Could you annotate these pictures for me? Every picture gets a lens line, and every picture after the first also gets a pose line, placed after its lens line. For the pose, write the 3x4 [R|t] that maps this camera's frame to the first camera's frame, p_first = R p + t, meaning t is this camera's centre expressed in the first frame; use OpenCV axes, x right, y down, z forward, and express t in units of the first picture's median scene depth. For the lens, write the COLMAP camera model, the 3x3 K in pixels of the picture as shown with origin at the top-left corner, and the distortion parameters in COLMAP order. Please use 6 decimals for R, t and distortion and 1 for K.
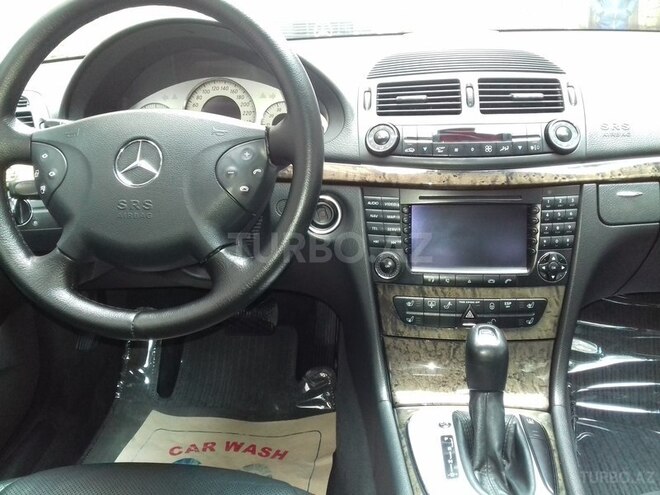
lens RADIAL K [[605.8, 0, 330.0], [0, 605.8, 247.5], [0, 0, 1]] dist [0.003623, -0.016328]
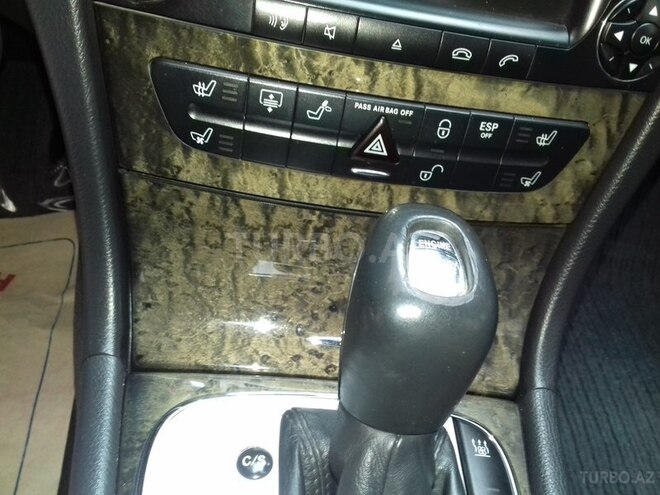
lens RADIAL K [[605.8, 0, 330.0], [0, 605.8, 247.5], [0, 0, 1]] dist [0.003623, -0.016328]
pose [[0.972233, 0.066542, 0.224355, 0.130991], [-0.160845, 0.886378, 0.434123, 0.017730], [-0.169976, -0.458155, 0.872469, 0.675318]]
